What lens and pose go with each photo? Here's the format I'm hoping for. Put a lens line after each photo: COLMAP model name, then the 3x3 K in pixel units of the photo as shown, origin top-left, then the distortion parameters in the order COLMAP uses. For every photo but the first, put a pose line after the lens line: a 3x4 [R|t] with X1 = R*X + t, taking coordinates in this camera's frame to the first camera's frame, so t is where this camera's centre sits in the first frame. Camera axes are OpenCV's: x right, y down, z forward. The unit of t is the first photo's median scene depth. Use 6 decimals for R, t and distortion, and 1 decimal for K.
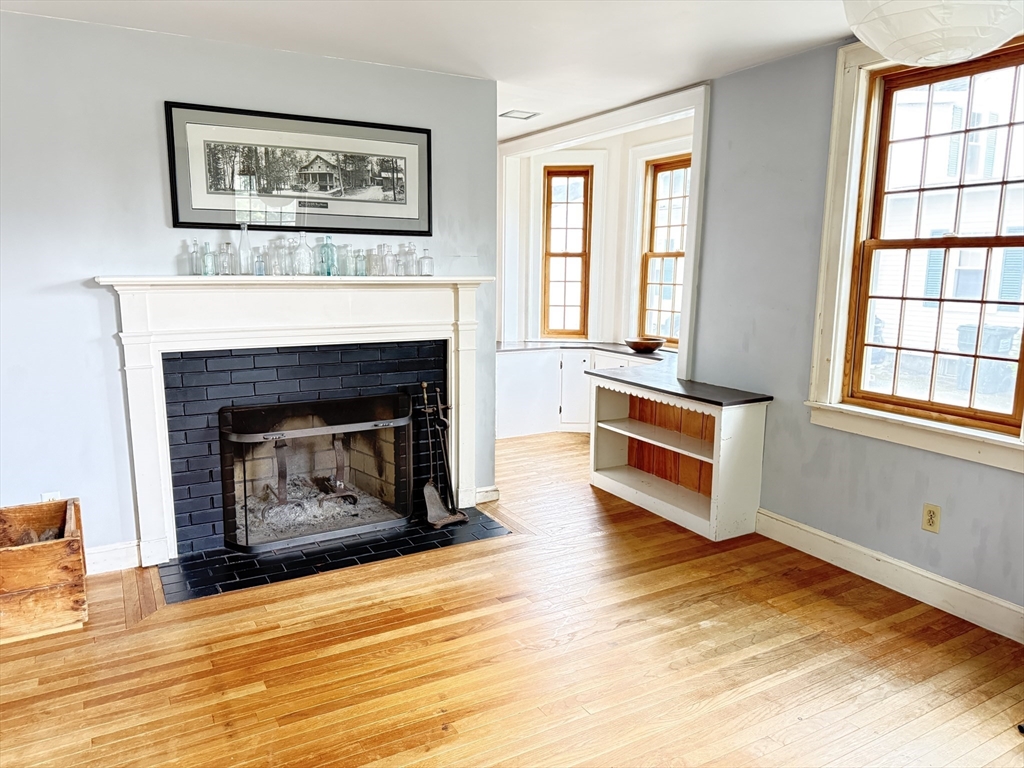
lens RADIAL K [[738.7, 0, 507.1], [0, 738.7, 385.2], [0, 0, 1]] dist [0.141270, -0.186819]
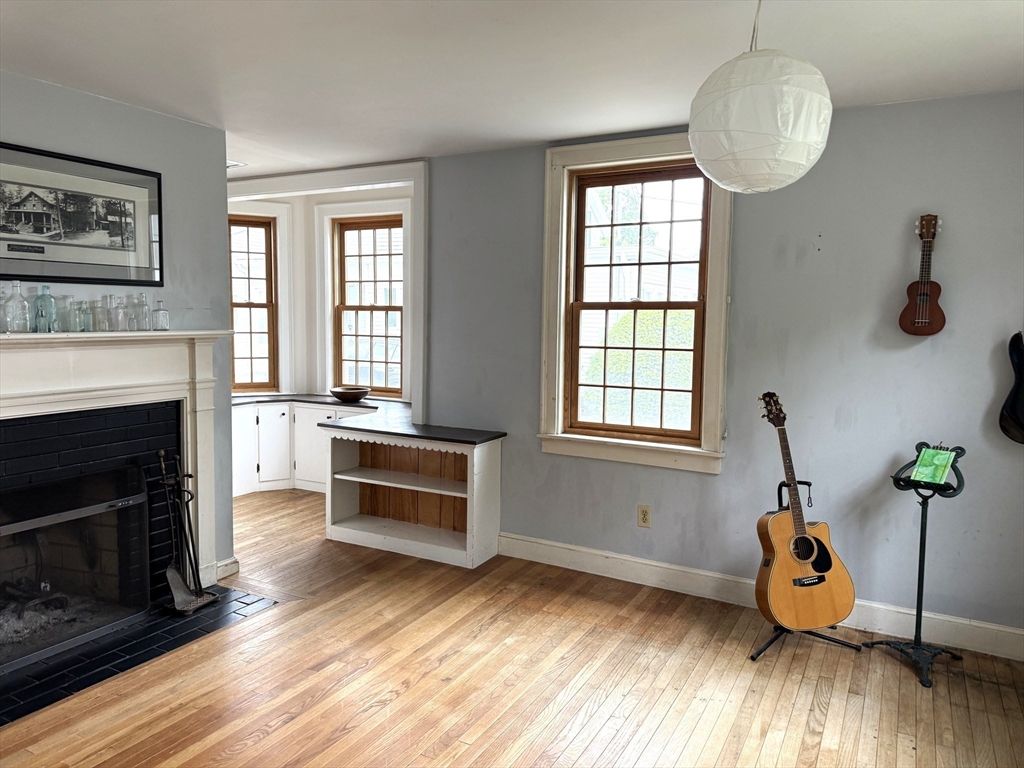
lens RADIAL K [[738.8, 0, 512.0], [0, 738.8, 373.1], [0, 0, 1]] dist [0.133913, -0.134903]
pose [[0.855842, -0.039361, 0.515738, -0.226976], [0.080006, 0.995174, -0.056813, -0.010971], [-0.511013, 0.089885, 0.854861, 0.009404]]
